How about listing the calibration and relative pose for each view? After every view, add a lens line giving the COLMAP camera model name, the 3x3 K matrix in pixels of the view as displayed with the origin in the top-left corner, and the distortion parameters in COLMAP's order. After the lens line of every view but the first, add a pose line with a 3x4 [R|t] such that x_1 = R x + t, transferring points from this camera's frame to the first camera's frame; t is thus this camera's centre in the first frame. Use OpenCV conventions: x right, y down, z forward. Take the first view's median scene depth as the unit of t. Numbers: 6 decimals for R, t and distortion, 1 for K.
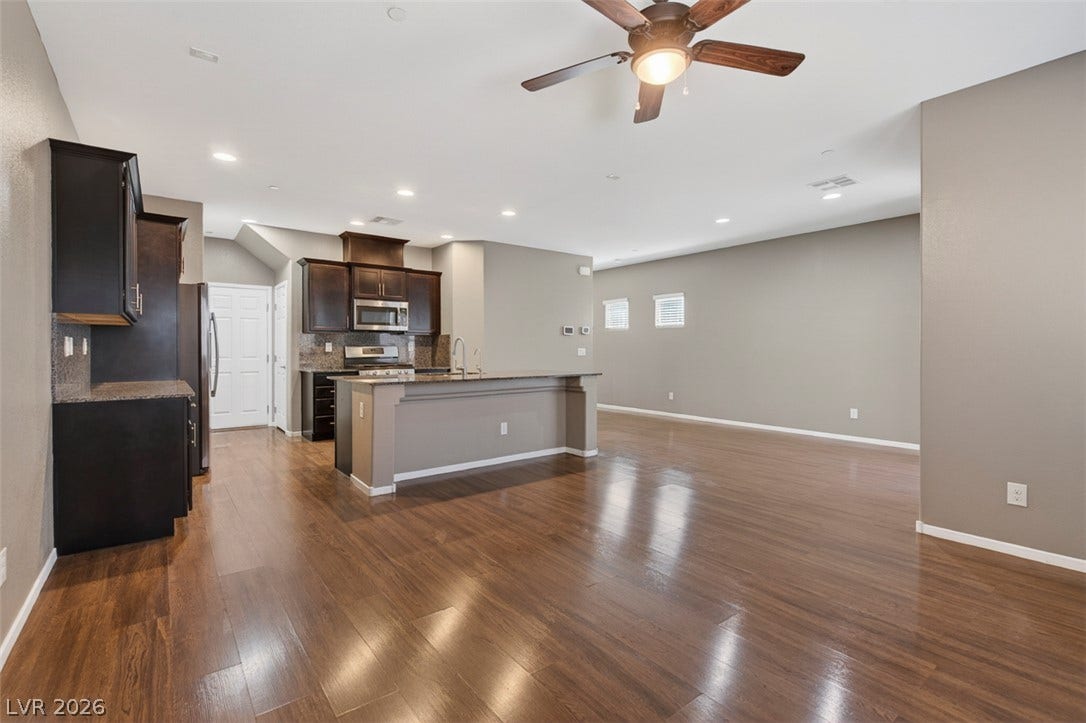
lens RADIAL K [[492.1, 0, 524.5], [0, 492.1, 344.7], [0, 0, 1]] dist [0.003942, -0.000983]
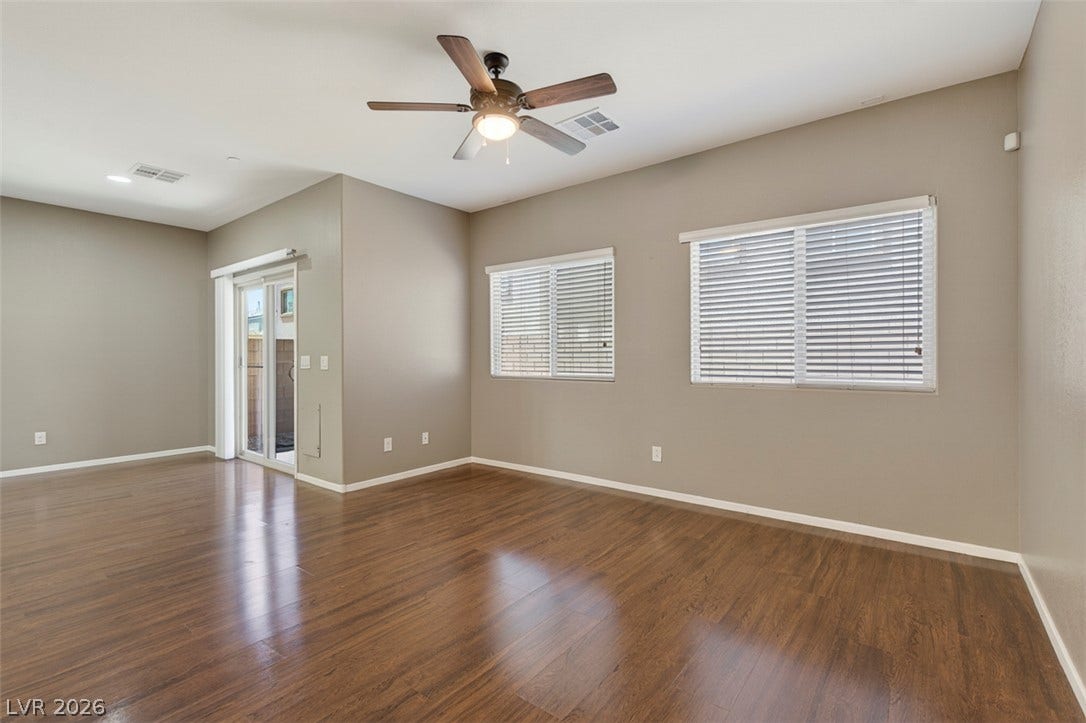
lens RADIAL K [[492.1, 0, 546.7], [0, 492.1, 360.2], [0, 0, 1]] dist [0.003942, -0.000983]
pose [[-0.268545, -0.008388, 0.963231, -0.371596], [-0.001461, 0.999964, 0.008301, 0.004171], [-0.963266, 0.000822, -0.268547, 0.482070]]
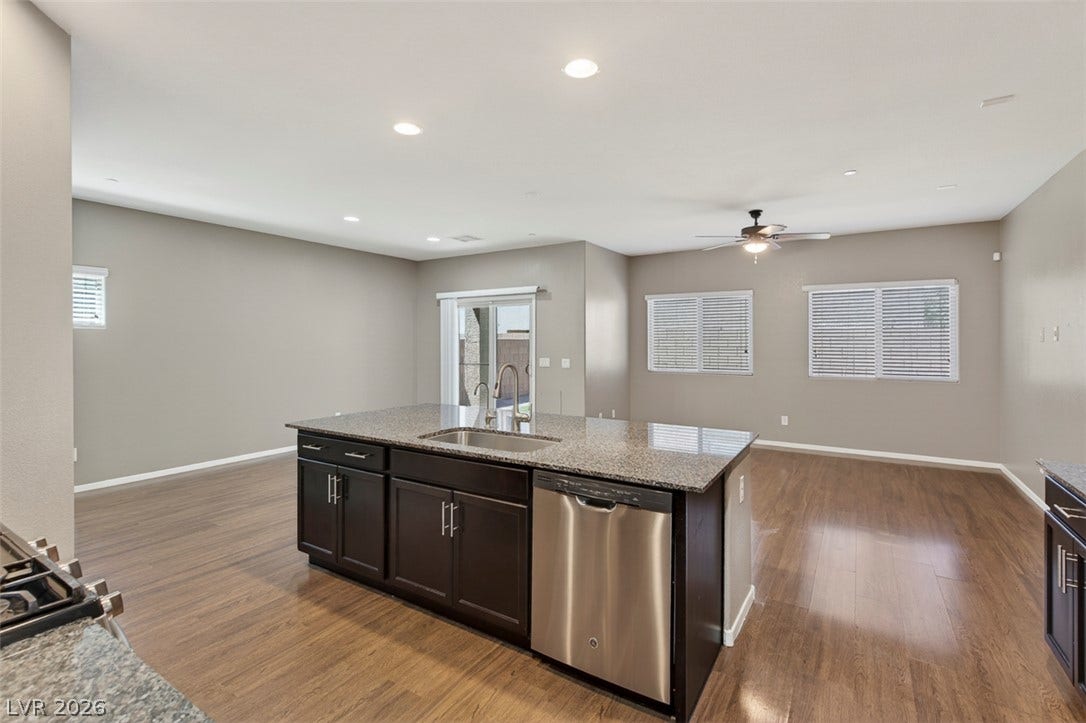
lens RADIAL K [[492.1, 0, 553.6], [0, 492.1, 343.4], [0, 0, 1]] dist [0.003942, -0.000983]
pose [[-0.361980, -0.004937, 0.932173, -0.619665], [-0.004829, 0.999982, 0.003420, -0.038363], [-0.932174, -0.003264, -0.361997, 1.088459]]
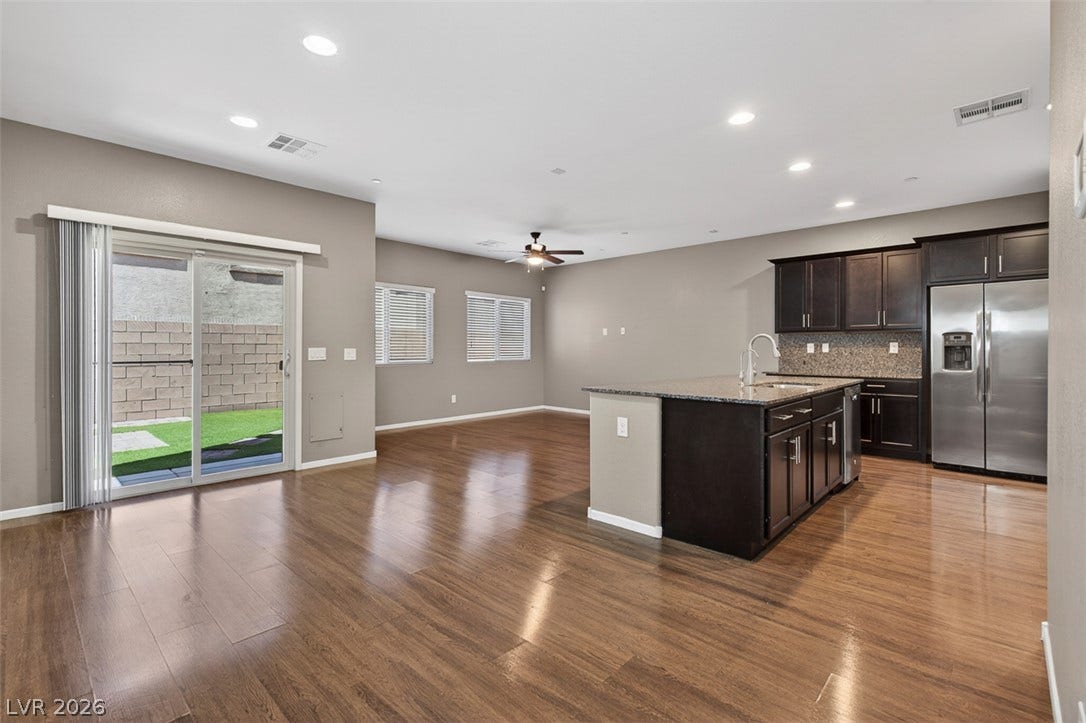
lens RADIAL K [[492.1, 0, 525.6], [0, 492.1, 350.0], [0, 0, 1]] dist [0.003942, -0.000983]
pose [[-0.987212, -0.000720, -0.159412, 0.328726], [0.000098, 0.999987, -0.005121, 0.012350], [0.159414, -0.005071, -0.987199, 1.603264]]
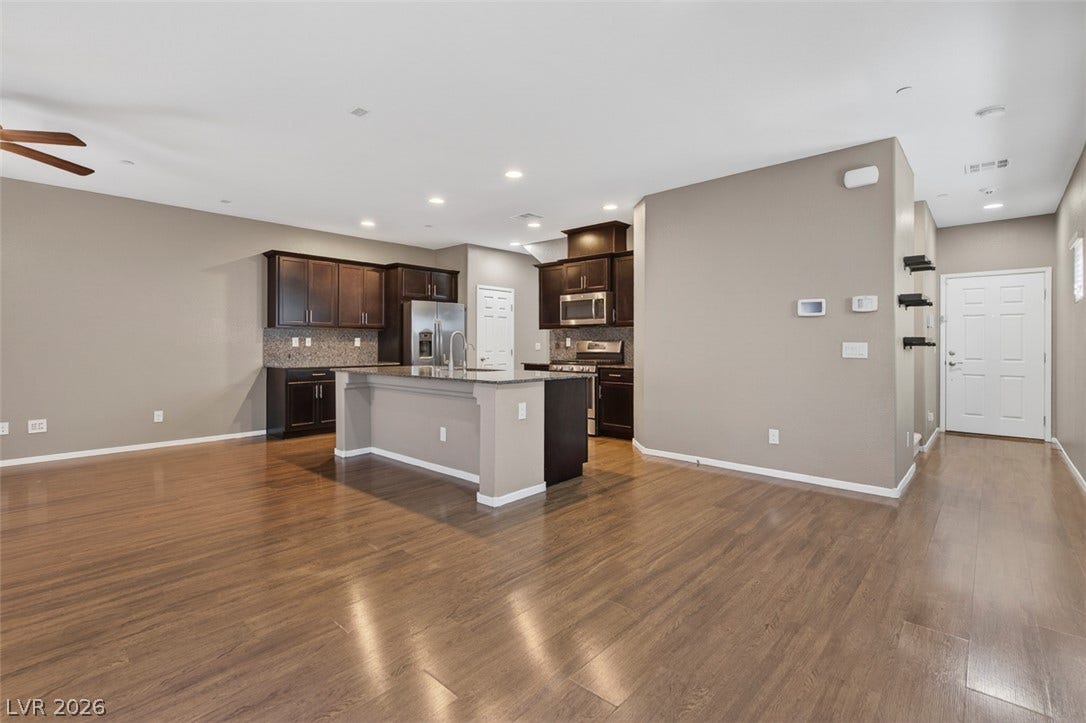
lens RADIAL K [[492.1, 0, 553.2], [0, 492.1, 345.8], [0, 0, 1]] dist [0.003942, -0.000983]
pose [[0.195872, 0.004250, -0.980620, 0.796253], [0.006225, 0.999965, 0.005577, 0.008038], [0.980610, -0.007197, 0.195838, 0.944537]]
